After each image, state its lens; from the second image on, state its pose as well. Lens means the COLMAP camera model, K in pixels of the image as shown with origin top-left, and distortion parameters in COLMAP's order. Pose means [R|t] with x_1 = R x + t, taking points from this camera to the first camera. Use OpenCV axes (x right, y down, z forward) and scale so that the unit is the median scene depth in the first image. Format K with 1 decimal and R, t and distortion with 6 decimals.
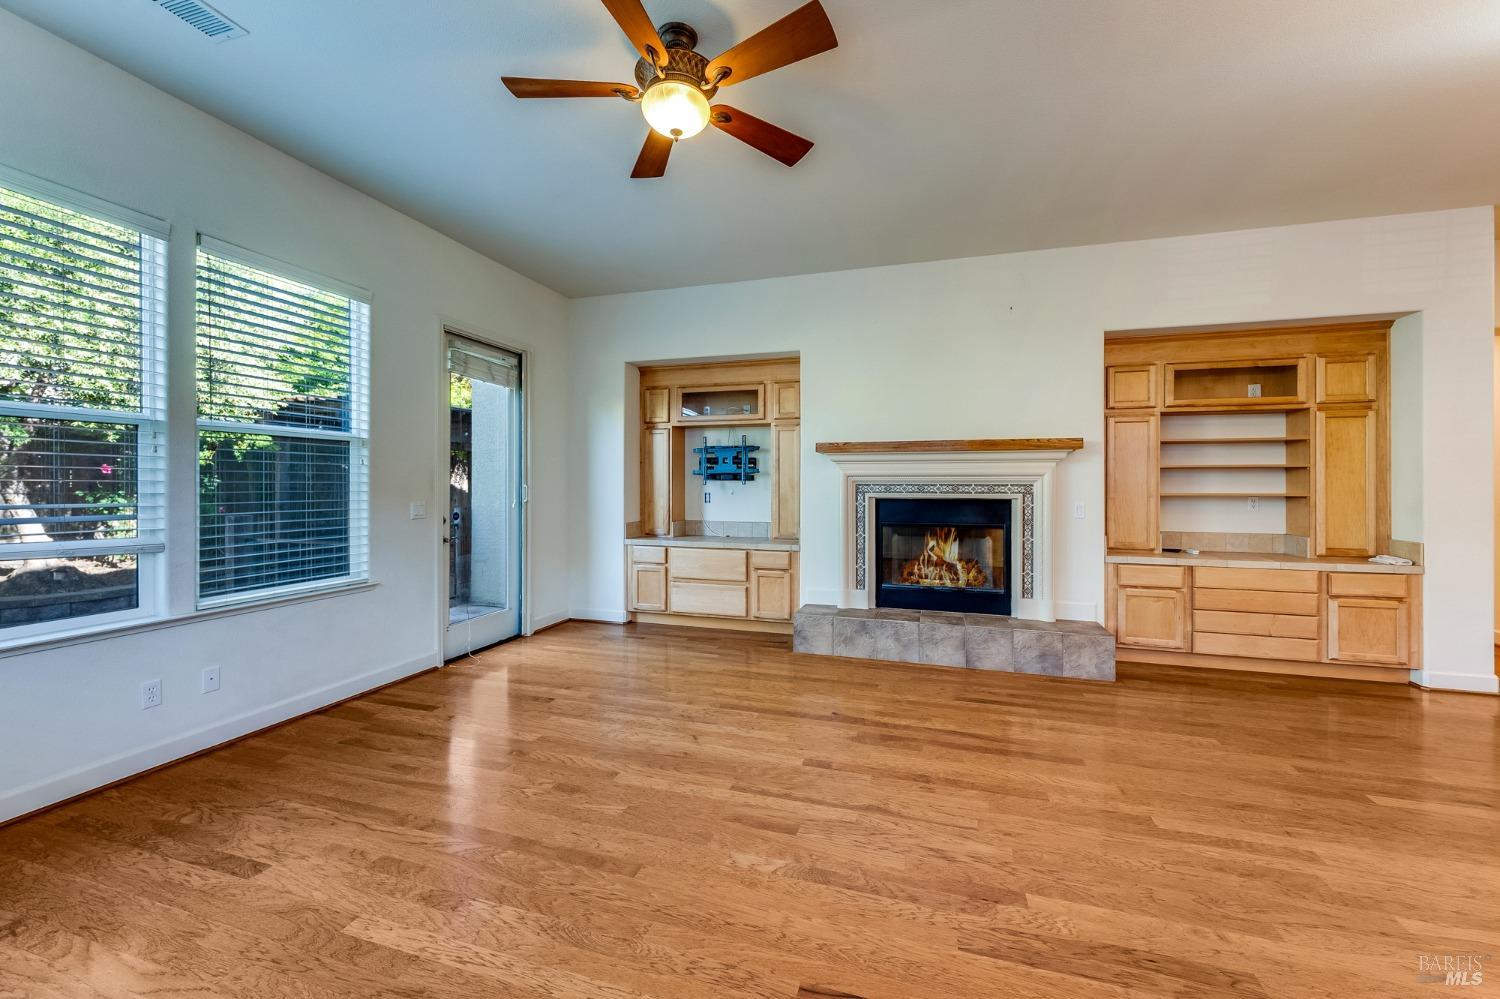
lens RADIAL K [[589.0, 0, 726.9], [0, 589.0, 482.8], [0, 0, 1]] dist [0.000470, 0.000091]
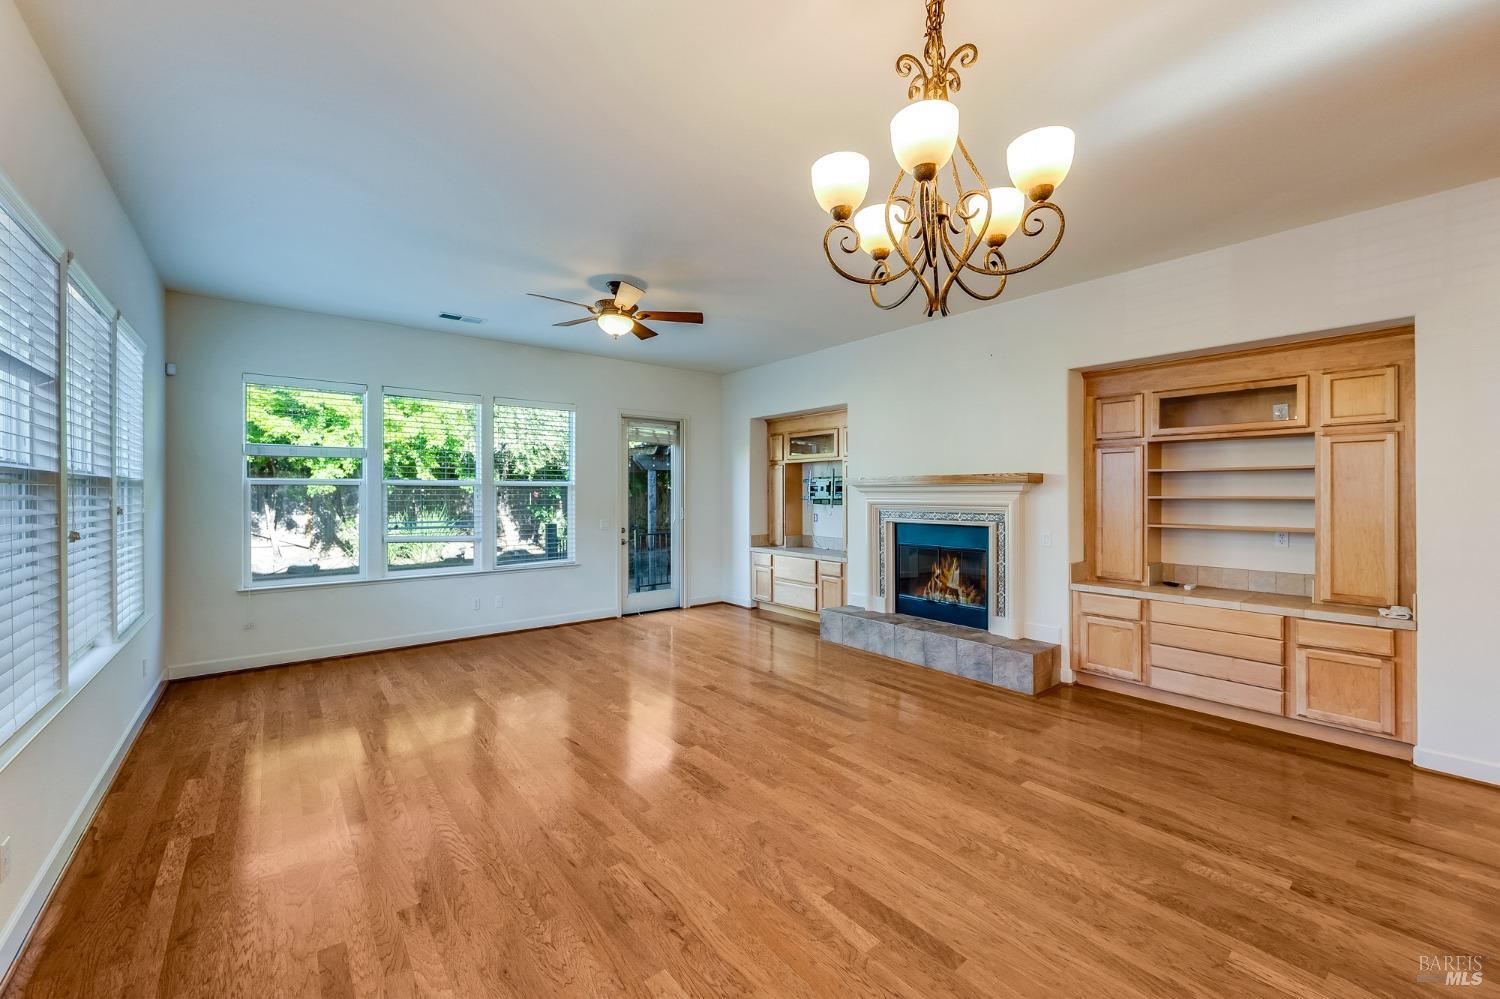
lens RADIAL K [[589.0, 0, 726.9], [0, 589.0, 482.8], [0, 0, 1]] dist [0.000470, 0.000091]
pose [[0.820593, -0.016317, -0.571280, 0.748300], [0.009734, 0.999846, -0.014576, -0.046133], [0.571430, 0.006400, 0.820626, -0.214637]]
